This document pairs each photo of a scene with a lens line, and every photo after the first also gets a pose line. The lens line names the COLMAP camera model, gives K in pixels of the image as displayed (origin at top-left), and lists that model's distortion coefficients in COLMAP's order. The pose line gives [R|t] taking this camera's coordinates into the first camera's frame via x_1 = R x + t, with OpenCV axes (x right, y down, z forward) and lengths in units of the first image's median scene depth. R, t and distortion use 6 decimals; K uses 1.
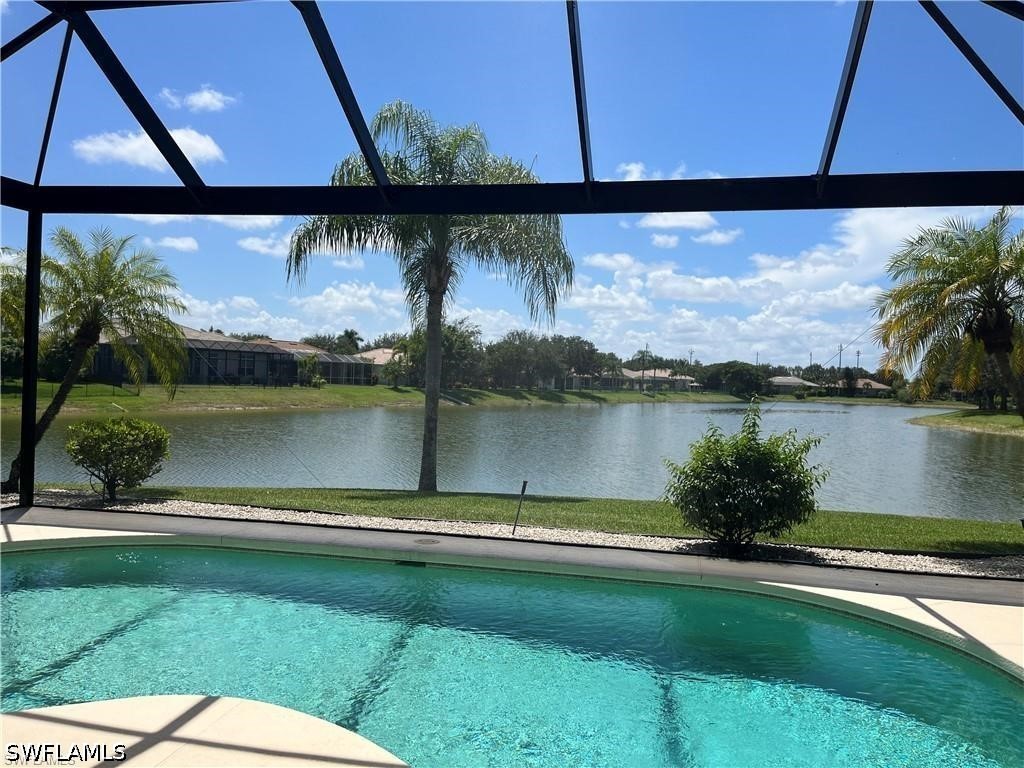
lens RADIAL K [[775.5, 0, 512.3], [0, 775.5, 377.5], [0, 0, 1]] dist [0.068140, -0.087133]
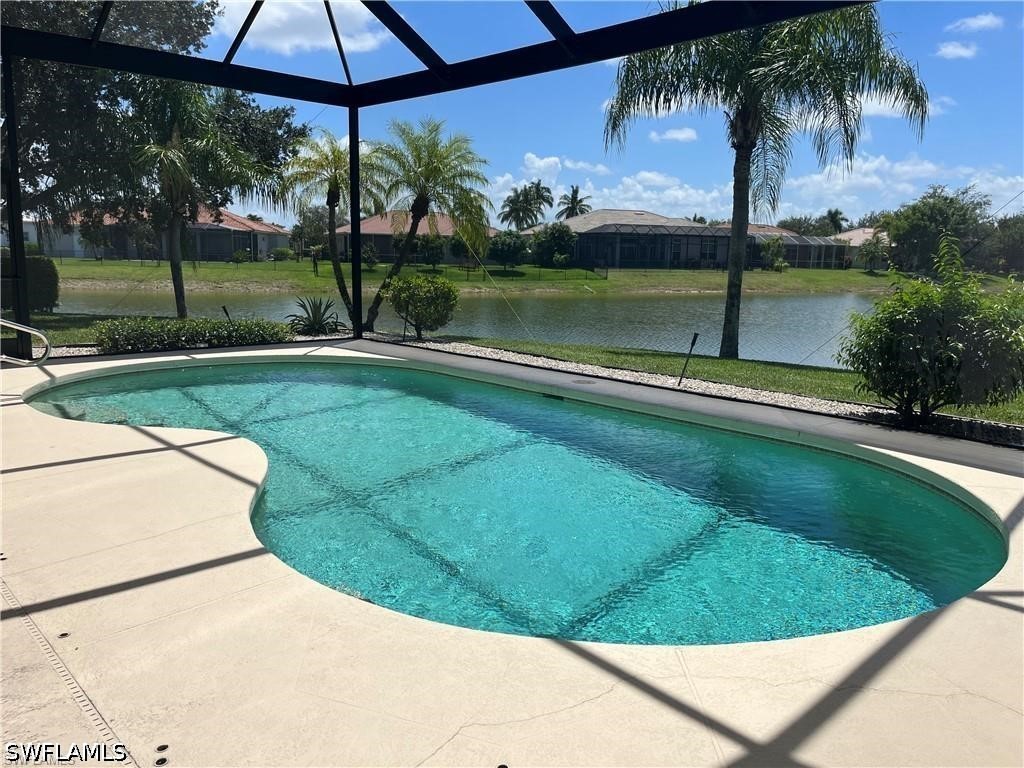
lens RADIAL K [[775.5, 0, 512.9], [0, 775.5, 387.6], [0, 0, 1]] dist [0.068140, -0.087133]
pose [[0.817099, 0.079787, -0.570949, 0.044346], [0.008941, 0.988503, 0.150934, 0.005881], [0.576427, -0.128433, 0.806992, 0.008392]]
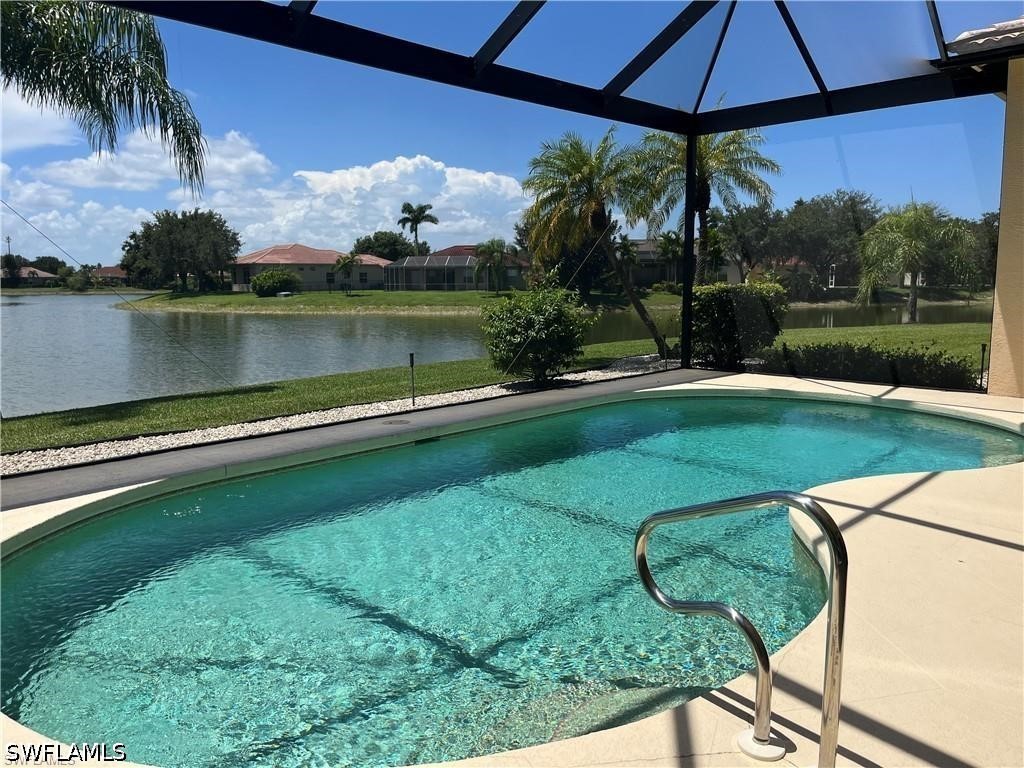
lens RADIAL K [[775.5, 0, 514.5], [0, 775.5, 382.1], [0, 0, 1]] dist [0.068140, -0.087133]
pose [[0.546598, -0.146028, 0.824564, -0.084827], [0.022567, 0.986889, 0.159815, 0.001384], [-0.837091, -0.068747, 0.542727, 0.038264]]
